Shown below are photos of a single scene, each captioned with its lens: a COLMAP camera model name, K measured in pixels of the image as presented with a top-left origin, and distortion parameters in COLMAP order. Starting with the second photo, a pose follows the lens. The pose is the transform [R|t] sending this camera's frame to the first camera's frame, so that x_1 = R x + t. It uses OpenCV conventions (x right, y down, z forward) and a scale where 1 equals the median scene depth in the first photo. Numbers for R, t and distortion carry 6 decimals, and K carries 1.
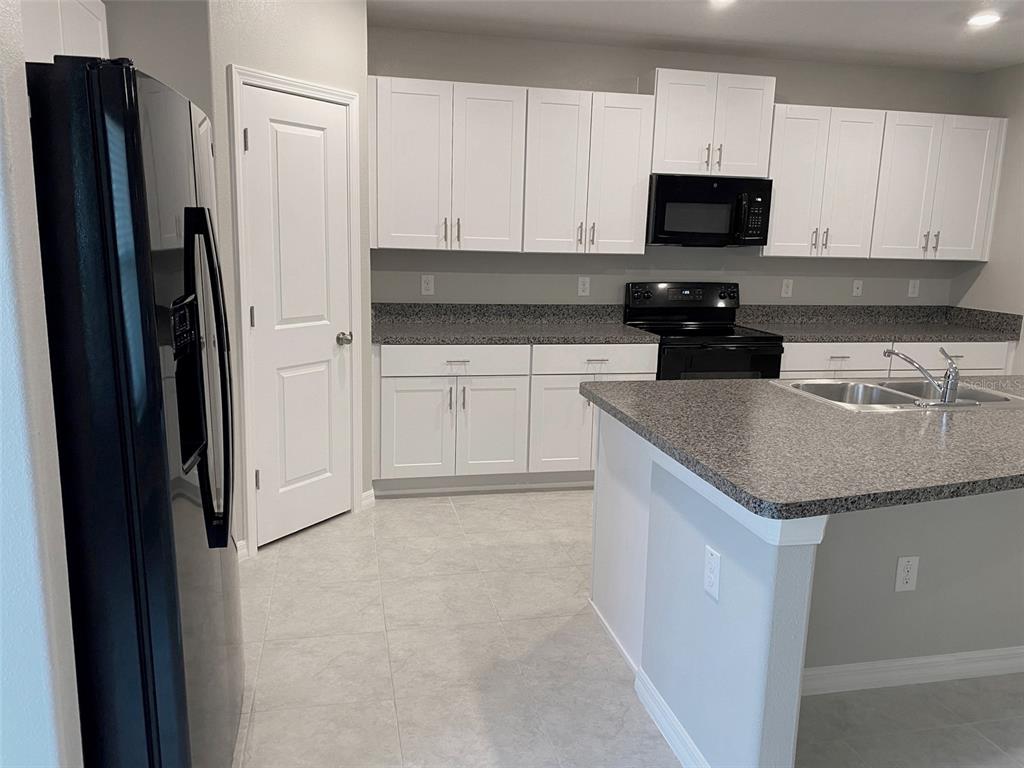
lens RADIAL K [[771.5, 0, 497.6], [0, 771.5, 376.2], [0, 0, 1]] dist [0.017104, -0.012515]
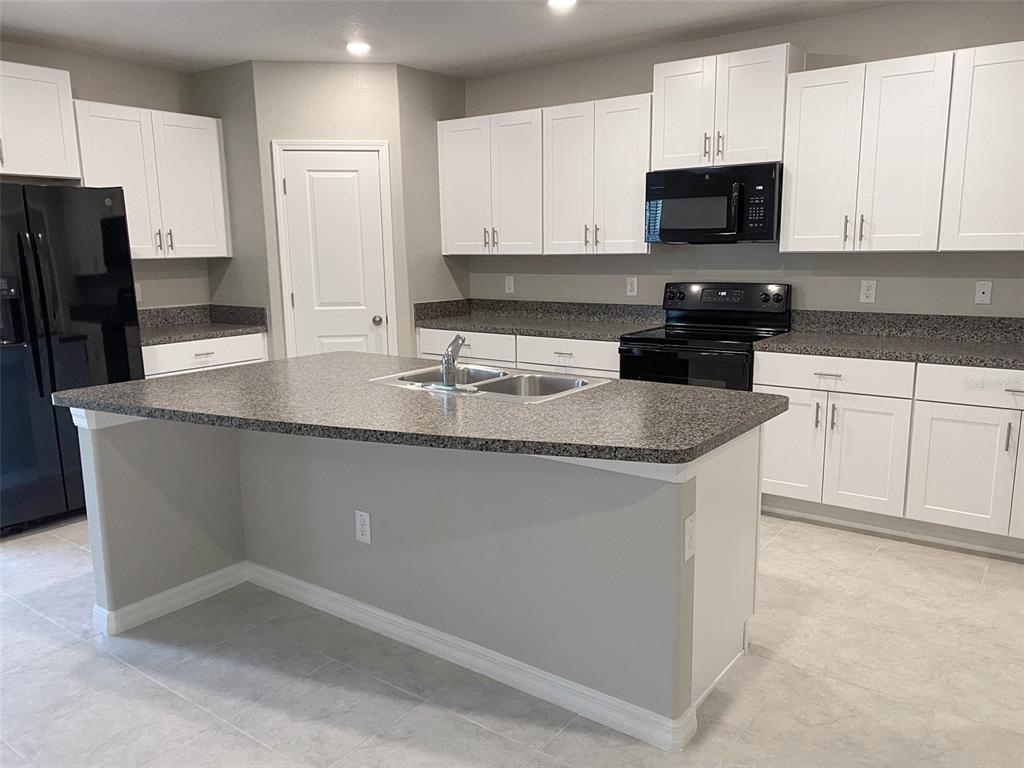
lens RADIAL K [[771.5, 0, 520.8], [0, 771.5, 391.9], [0, 0, 1]] dist [0.017104, -0.012515]
pose [[0.669137, 0.105630, -0.735593, 0.840670], [-0.103790, 0.993429, 0.048241, -0.012483], [0.735855, 0.044067, 0.675704, 0.219698]]
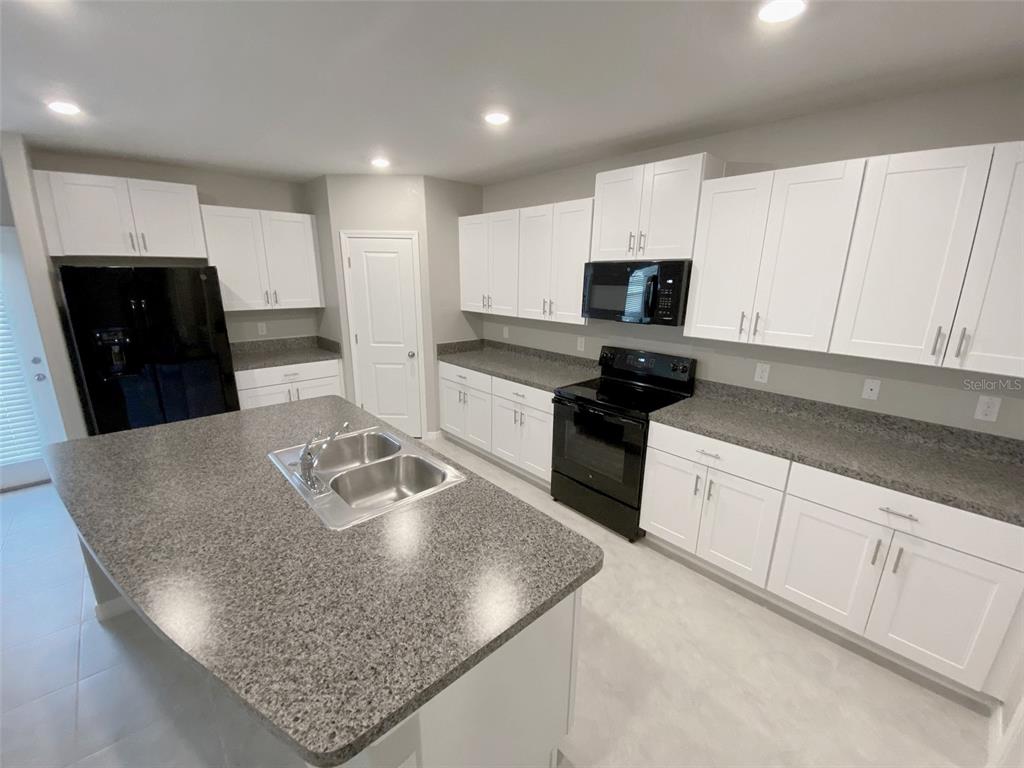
lens RADIAL K [[410.4, 0, 516.0], [0, 410.4, 385.9], [0, 0, 1]] dist [0.006283, -0.008810]
pose [[0.518348, 0.206041, -0.829977, 0.727247], [-0.155780, 0.977052, 0.145262, -0.141982], [0.840861, 0.053998, 0.538550, 0.547637]]
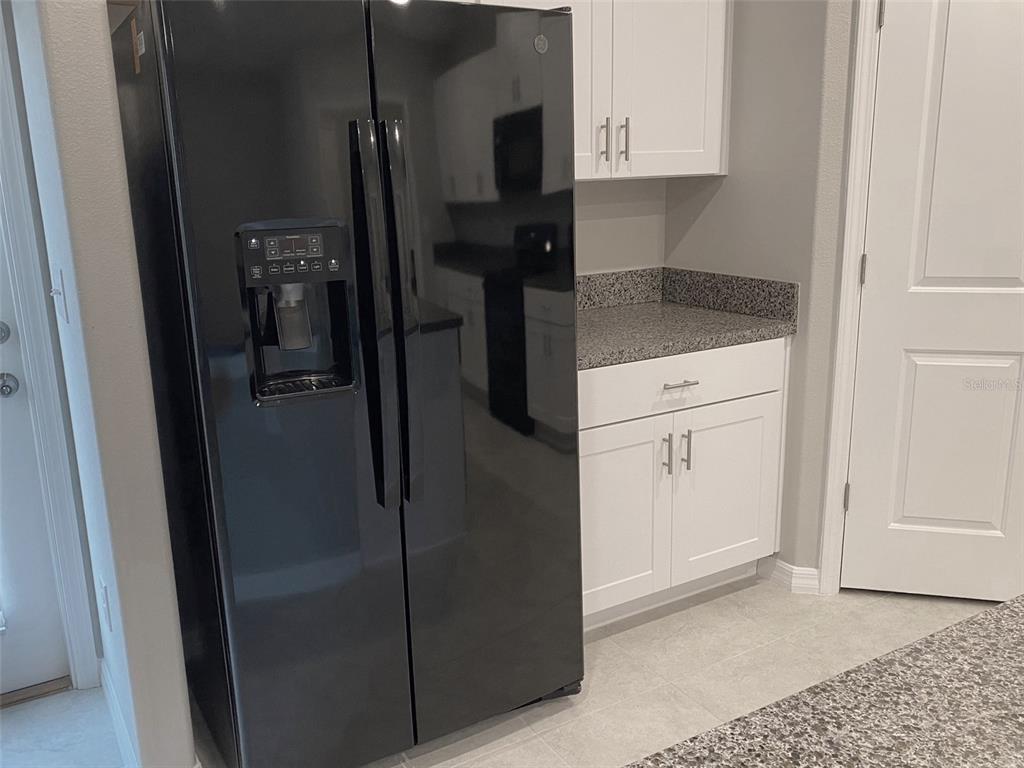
lens RADIAL K [[885.2, 0, 507.6], [0, 885.2, 377.2], [0, 0, 1]] dist [0.041731, -0.007951]
pose [[0.315975, 0.187353, -0.930085, 0.260492], [-0.139324, 0.978844, 0.149843, -0.042503], [0.938482, 0.082236, 0.335393, 0.318754]]
